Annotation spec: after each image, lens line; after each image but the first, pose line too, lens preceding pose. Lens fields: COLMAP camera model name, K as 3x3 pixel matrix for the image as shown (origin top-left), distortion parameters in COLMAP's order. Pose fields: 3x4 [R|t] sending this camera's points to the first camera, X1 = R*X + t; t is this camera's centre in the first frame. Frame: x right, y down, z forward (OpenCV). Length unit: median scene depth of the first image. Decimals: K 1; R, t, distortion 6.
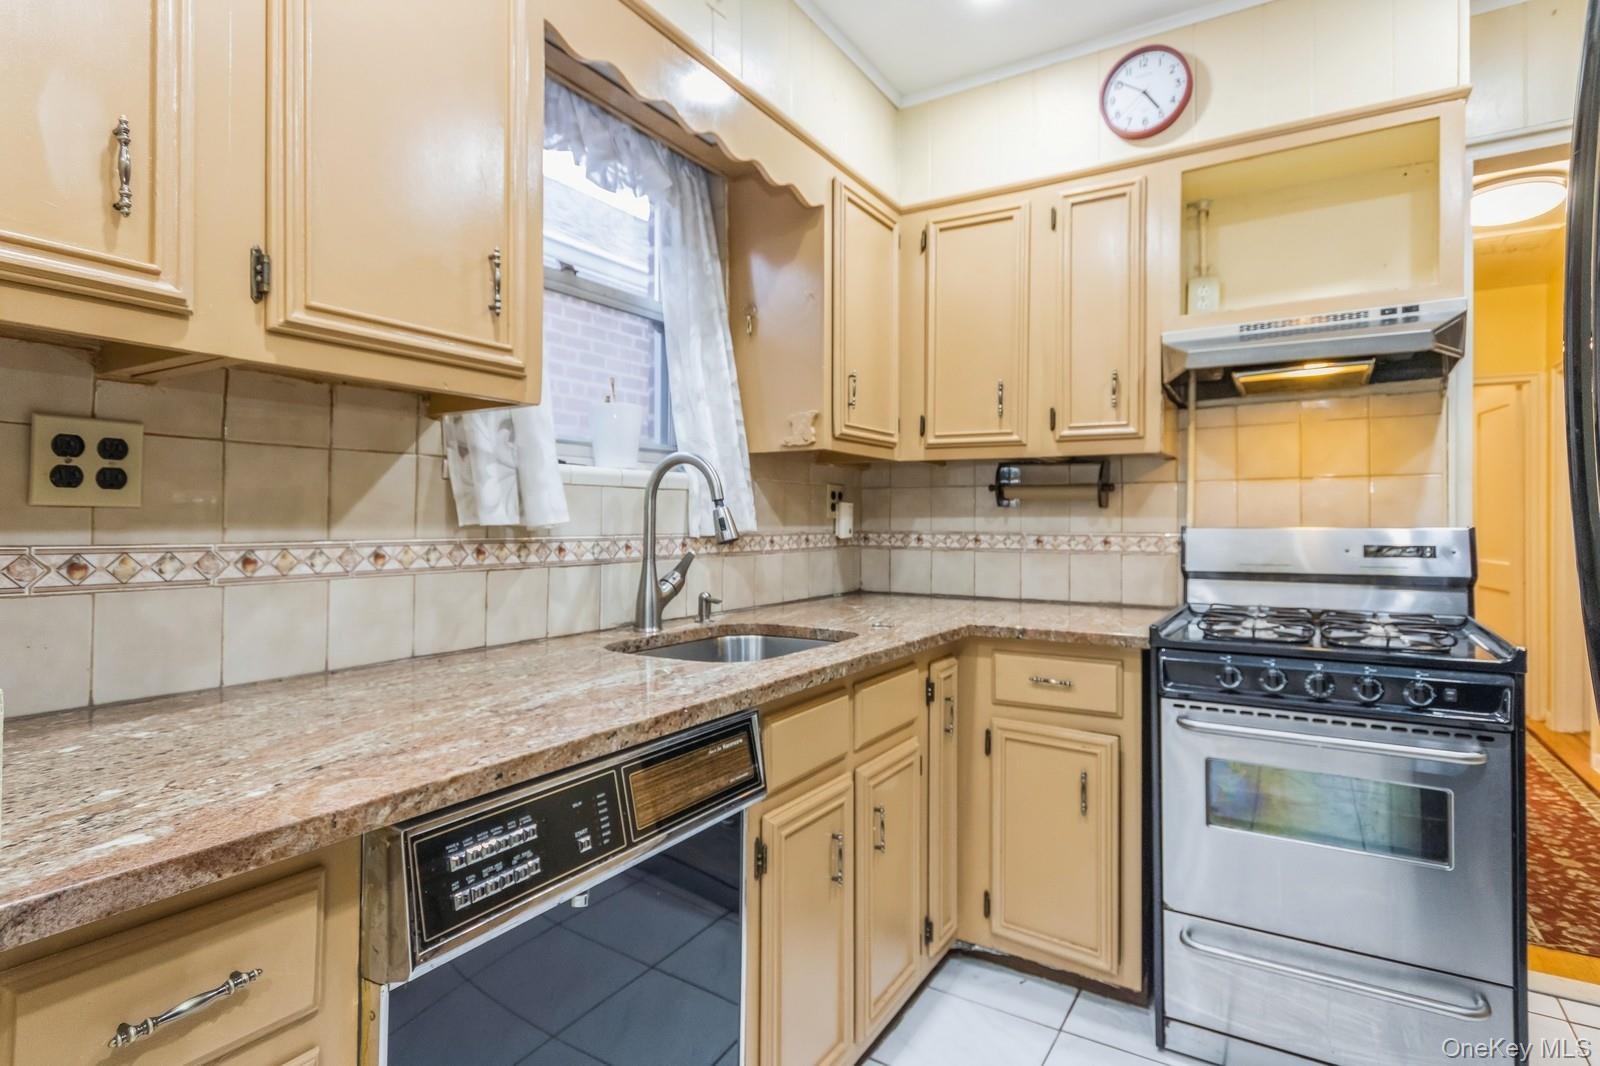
lens RADIAL K [[840.0, 0, 796.2], [0, 840.0, 523.6], [0, 0, 1]] dist [0.023165, -0.004953]
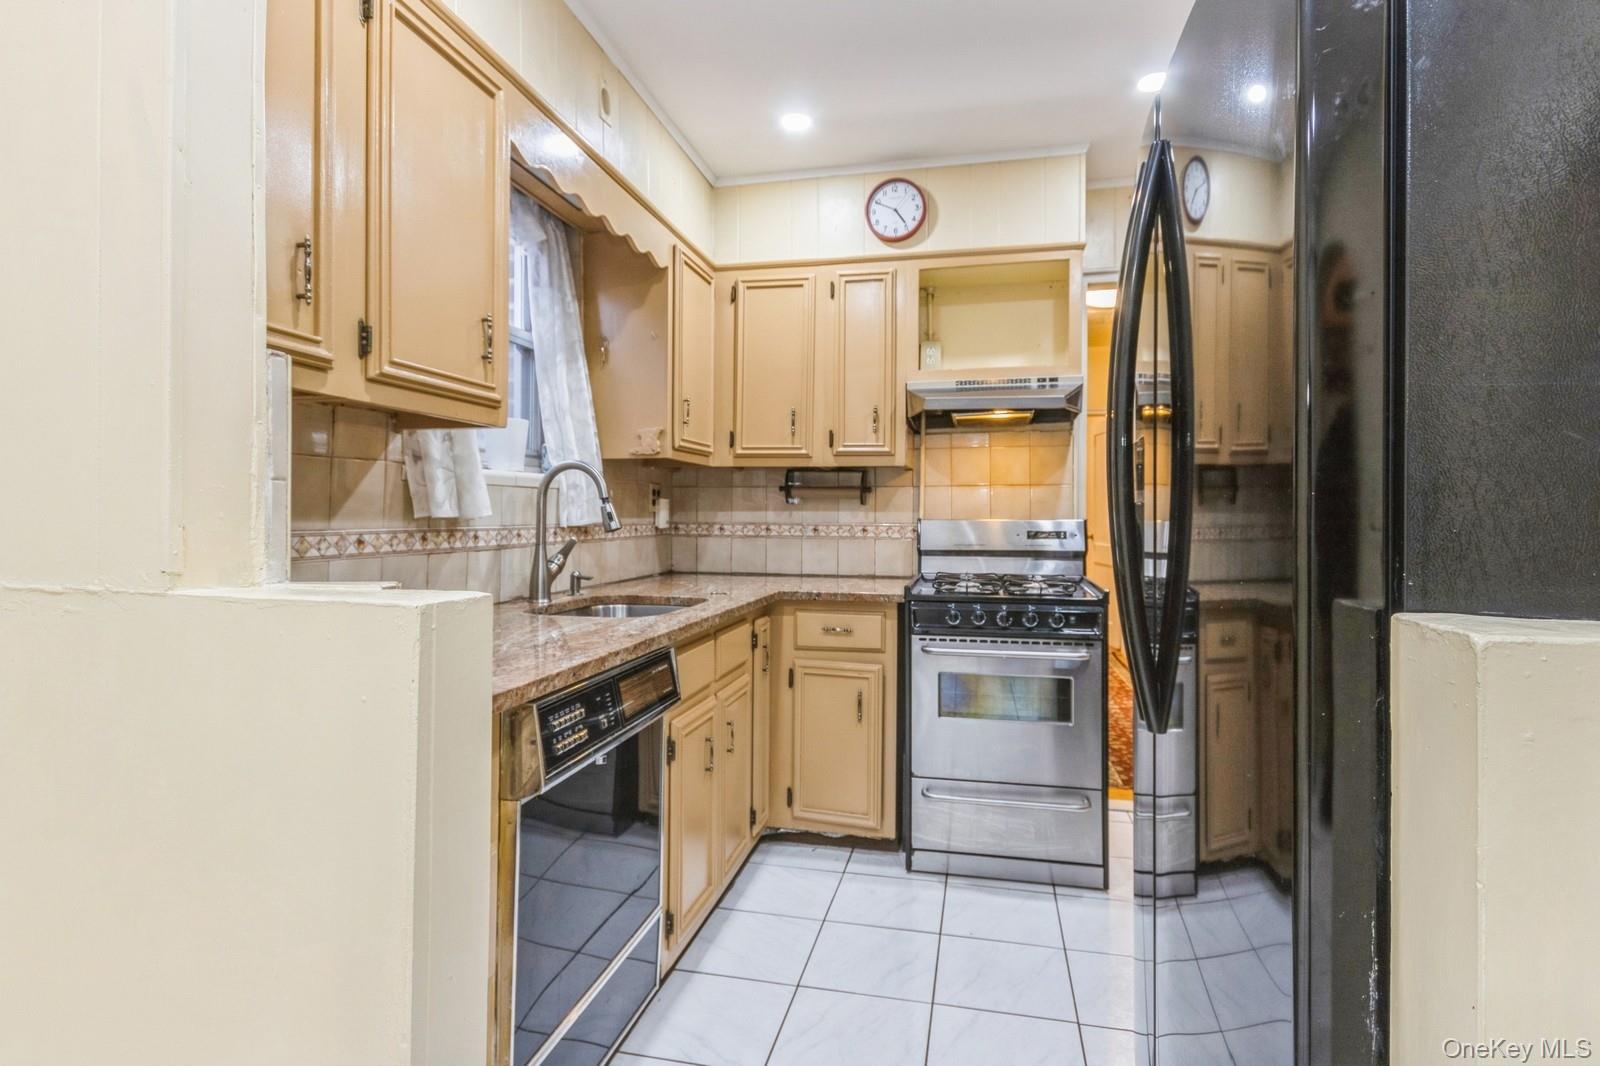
lens RADIAL K [[840.0, 0, 797.5], [0, 840.0, 524.4], [0, 0, 1]] dist [0.023165, -0.004953]
pose [[0.945063, -0.002028, 0.326882, -0.219027], [-0.001527, 0.999942, 0.010618, -0.001510], [-0.326885, -0.010534, 0.945005, -0.299214]]
